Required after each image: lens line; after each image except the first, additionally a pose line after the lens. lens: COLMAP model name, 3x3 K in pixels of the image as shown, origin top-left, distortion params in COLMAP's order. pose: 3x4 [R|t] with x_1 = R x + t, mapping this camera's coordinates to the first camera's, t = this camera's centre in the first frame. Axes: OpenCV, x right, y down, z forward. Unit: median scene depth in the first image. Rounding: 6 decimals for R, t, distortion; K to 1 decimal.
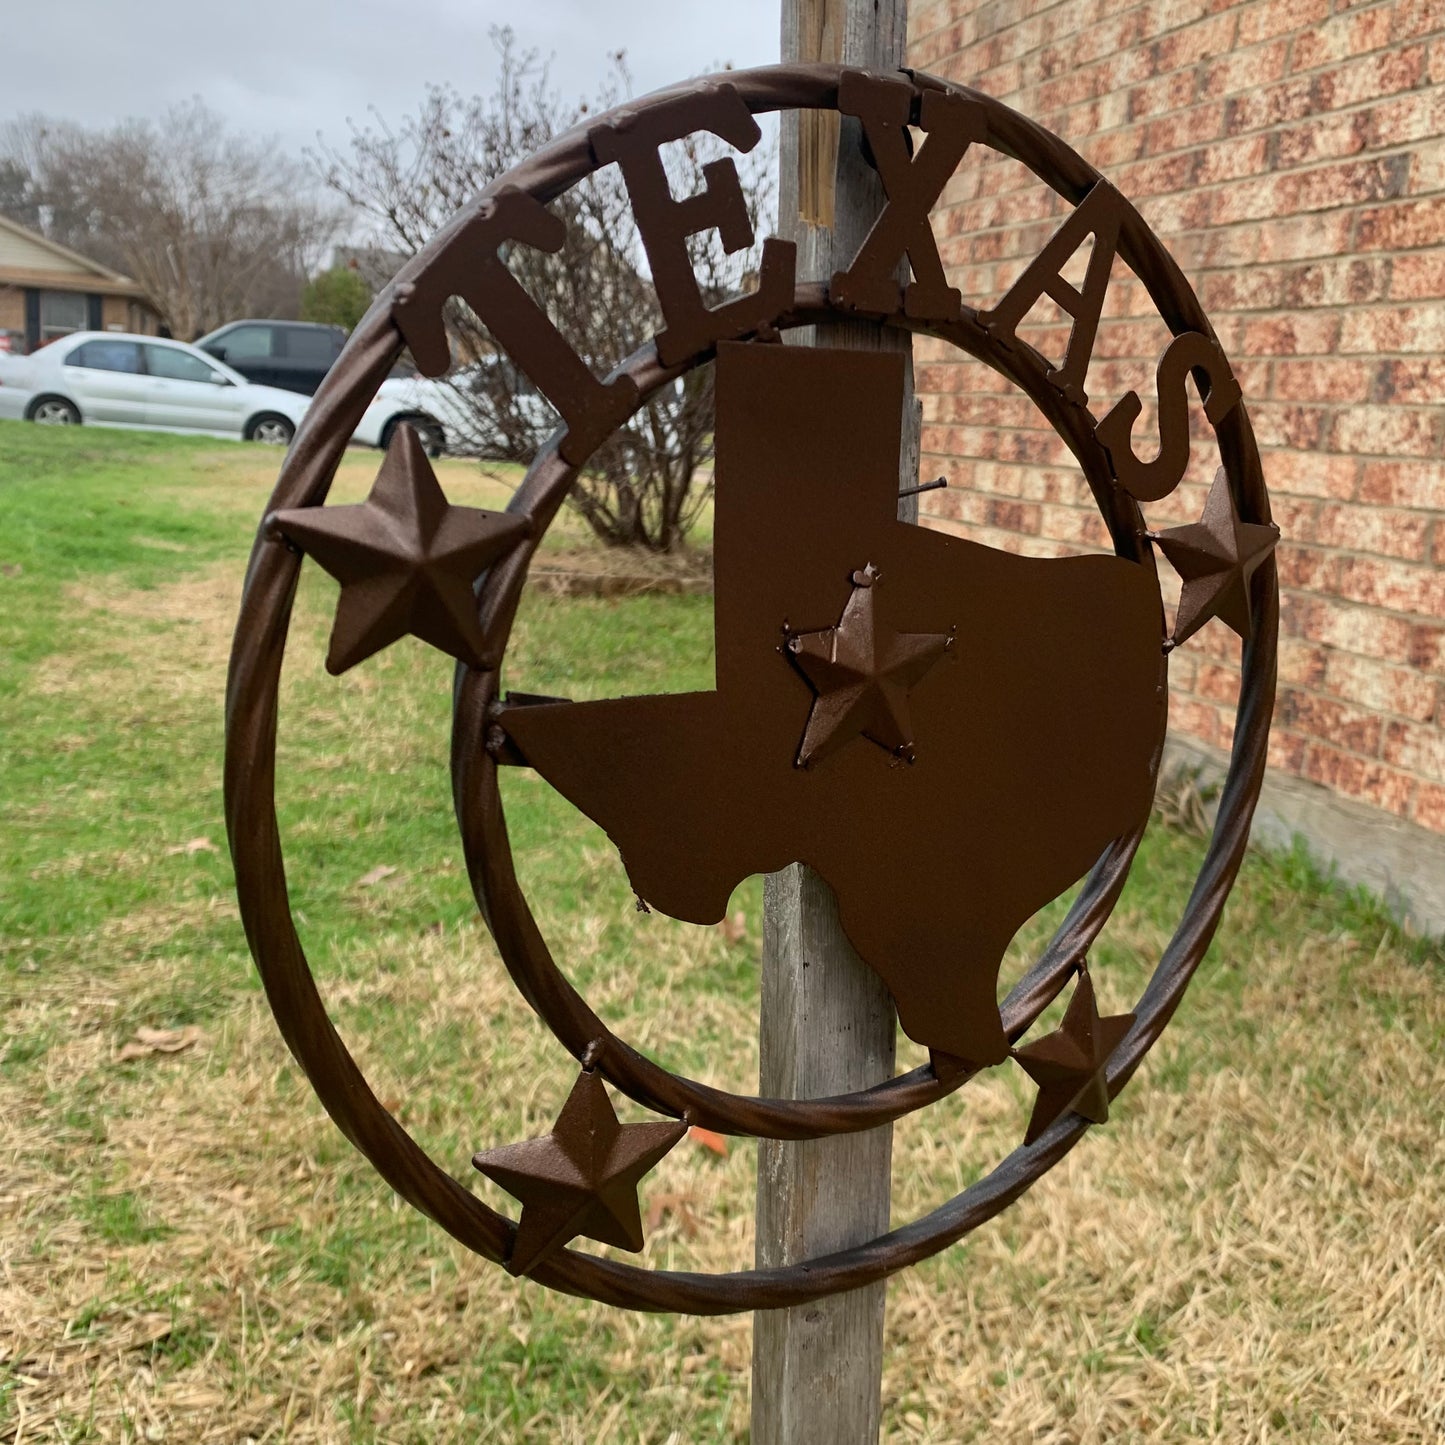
lens RADIAL K [[1506.9, 0, 735.5], [0, 1506.9, 741.7], [0, 0, 1]] dist [-0.003130, 0.000000]
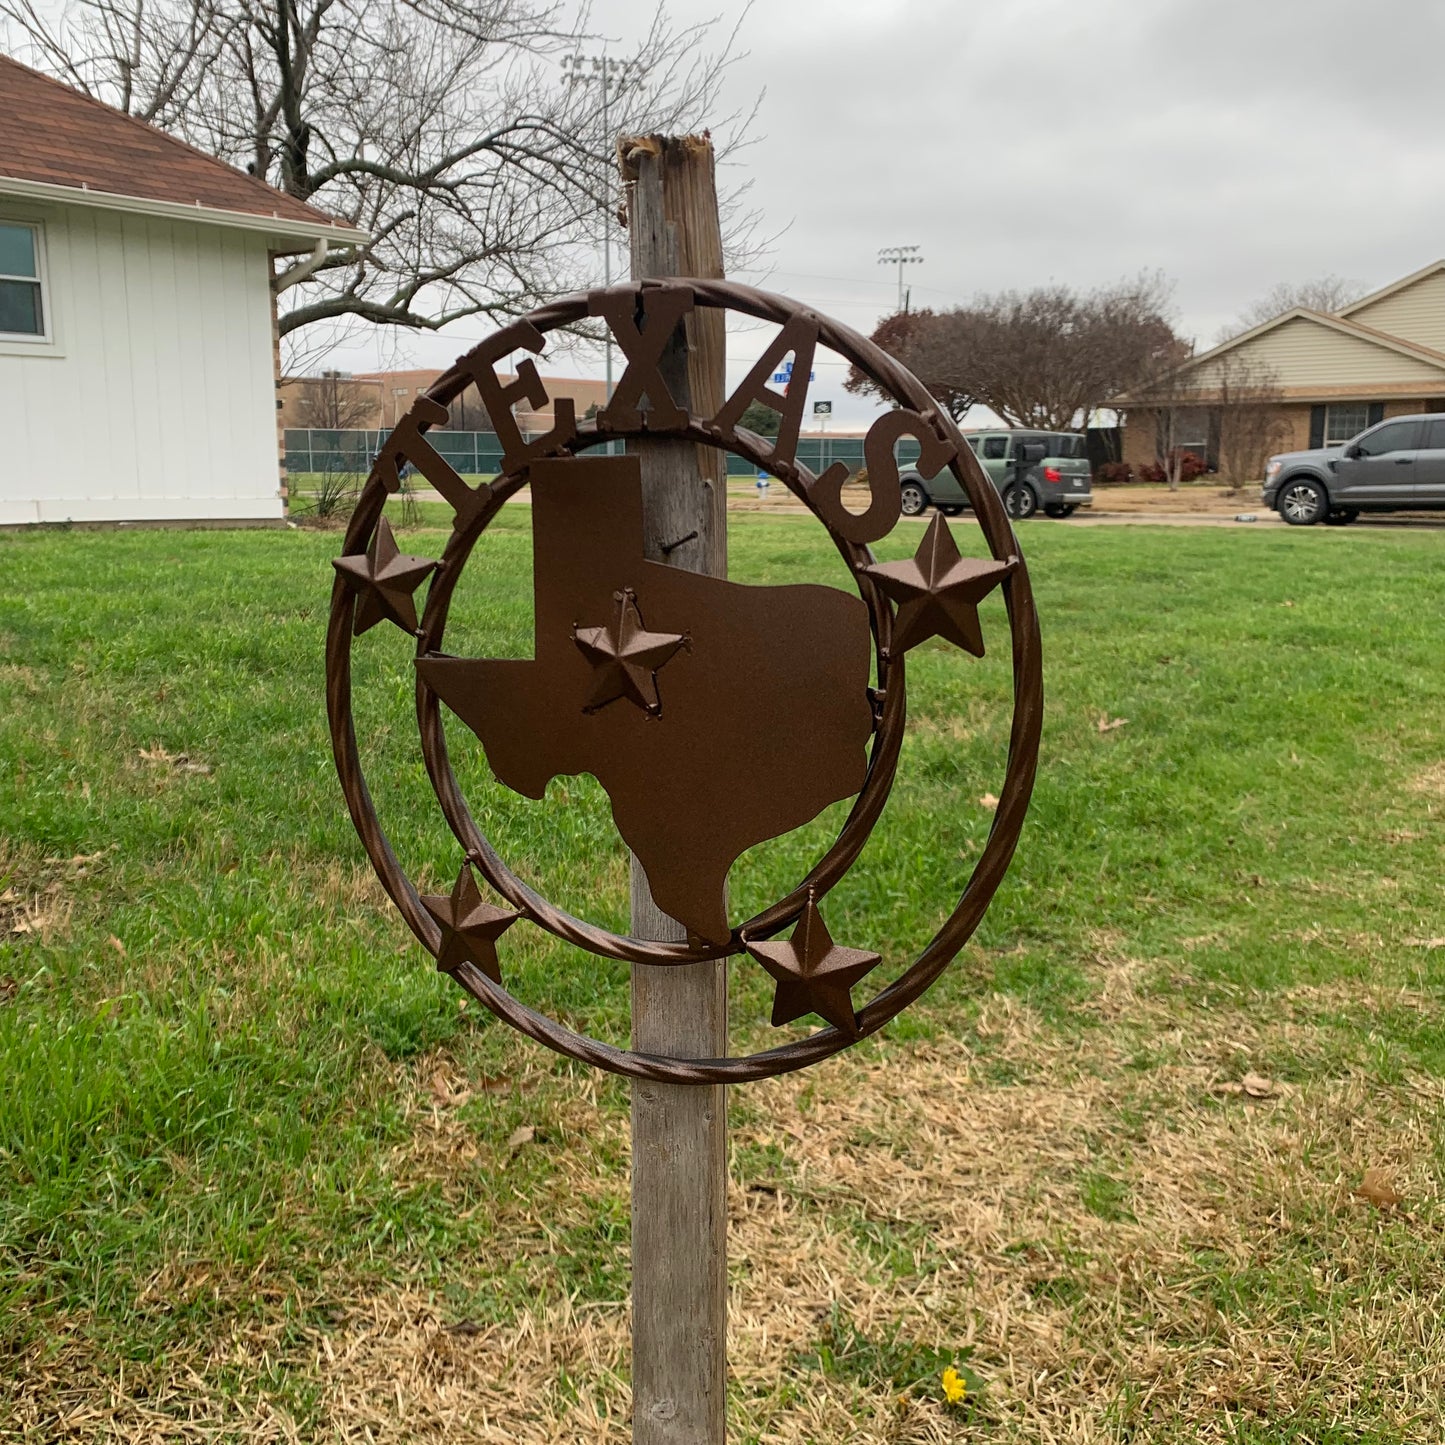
lens RADIAL K [[1506.9, 0, 706.8], [0, 1506.9, 738.8], [0, 0, 1]] dist [-0.003130, 0.000000]
pose [[0.527865, 0.066609, -0.846712, 0.462538], [-0.134288, 0.990926, -0.005765, 0.011645], [0.838645, 0.116747, 0.532020, 0.077507]]
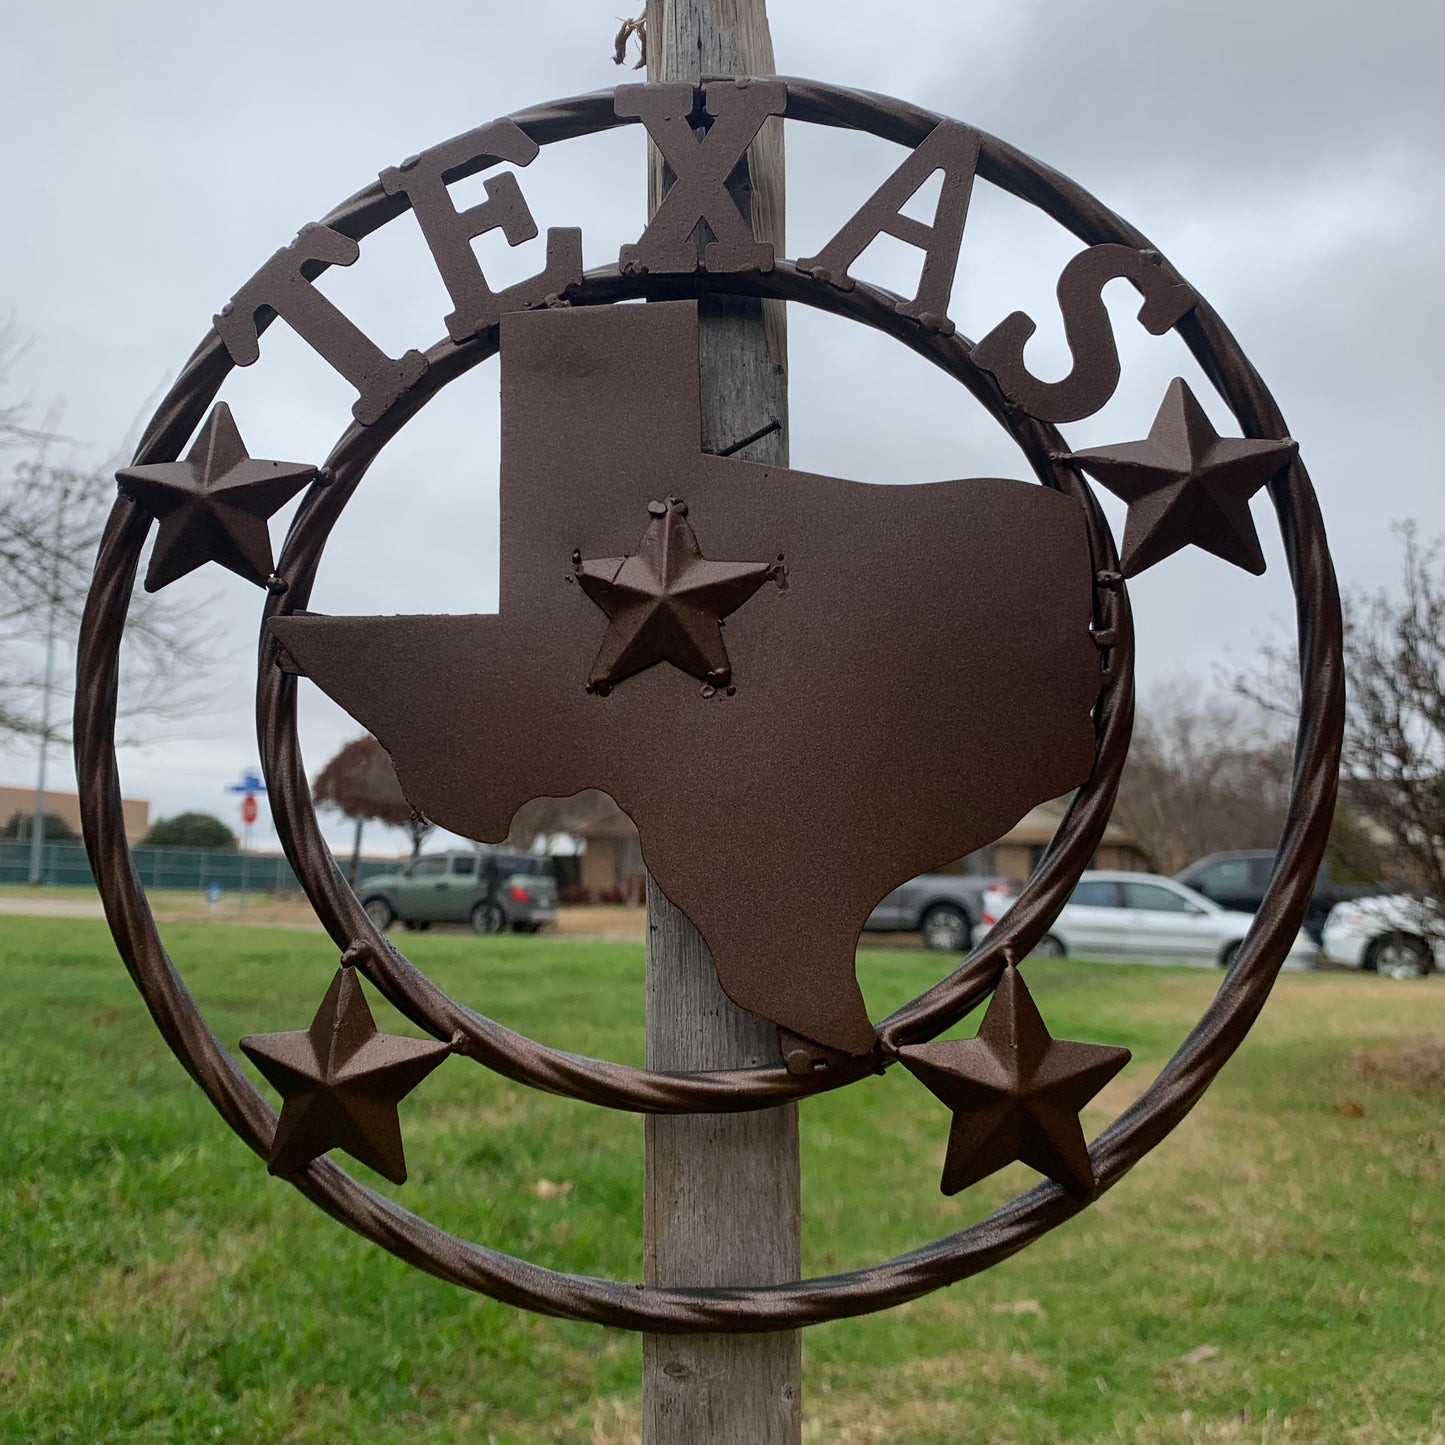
lens RADIAL K [[1506.9, 0, 719.3], [0, 1506.9, 741.2], [0, 0, 1]] dist [-0.003130, 0.000000]
pose [[0.797787, -0.129233, -0.588927, 0.214991], [-0.085355, 0.942716, -0.322492, 0.112467], [0.596868, 0.307547, 0.741056, 0.100249]]
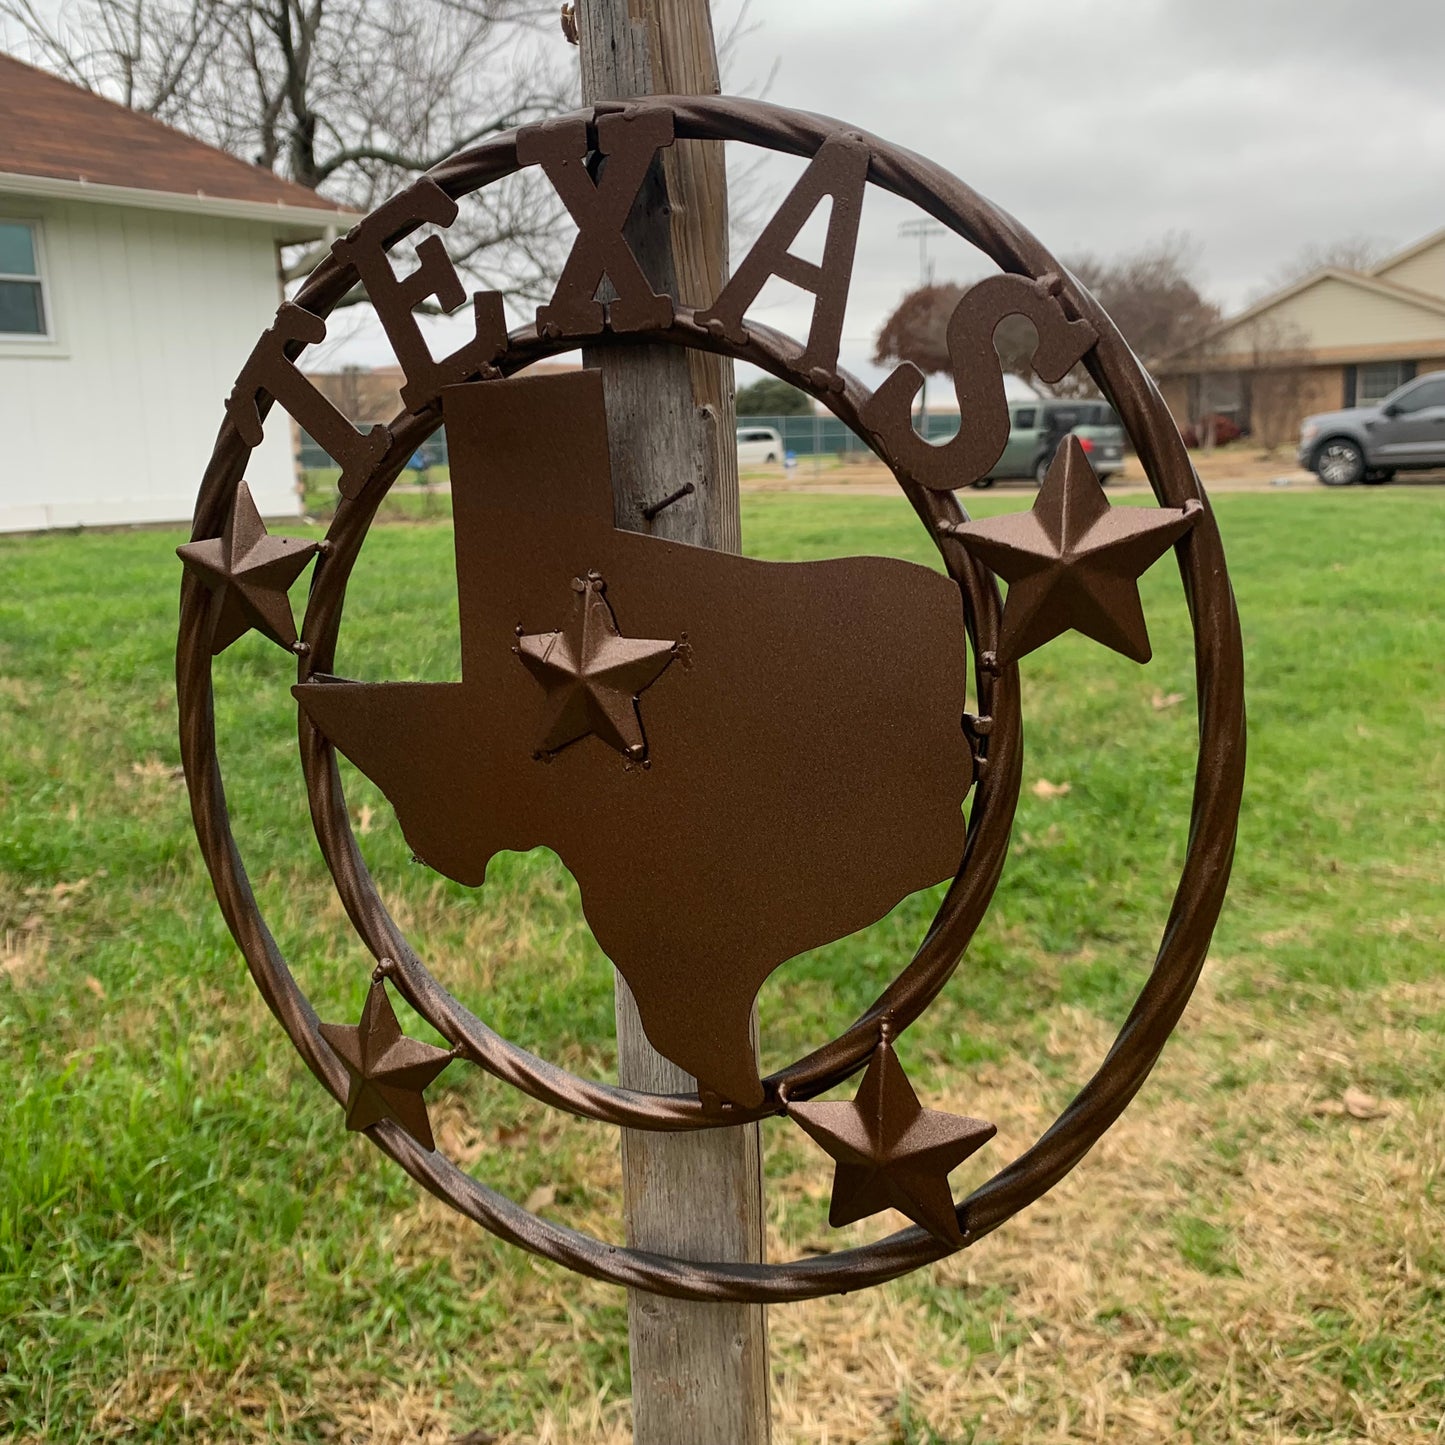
lens RADIAL K [[1506.9, 0, 739.3], [0, 1506.9, 741.6], [0, 0, 1]] dist [-0.003130, 0.000000]
pose [[0.528269, 0.059701, -0.846975, 0.325856], [-0.101157, 0.994846, 0.007031, -0.005453], [0.843030, 0.081963, 0.531585, 0.167639]]
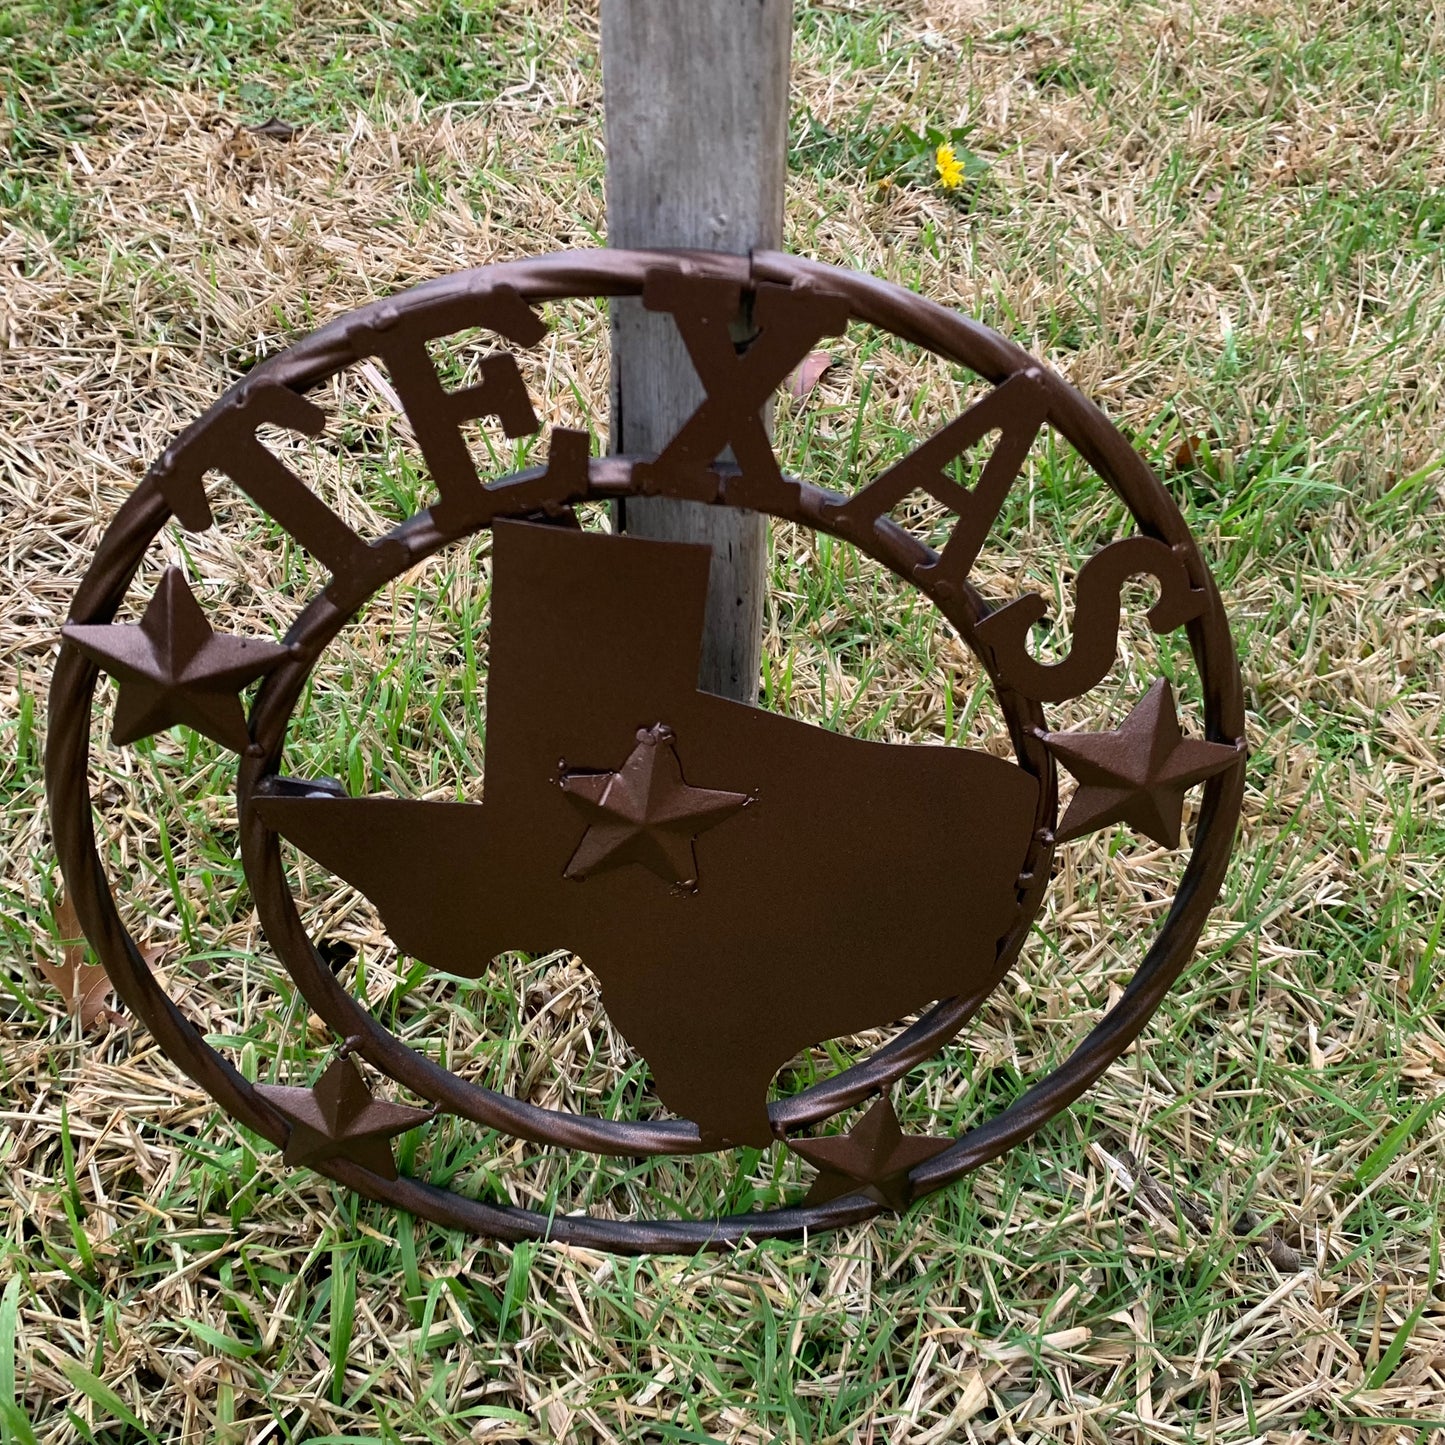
lens RADIAL K [[1506.9, 0, 751.7], [0, 1506.9, 734.3], [0, 0, 1]] dist [-0.003130, 0.000000]
pose [[0.870483, 0.325943, -0.368809, 0.163013], [-0.199713, 0.918755, 0.340594, -0.147283], [0.449860, -0.222825, 0.864856, 0.044703]]
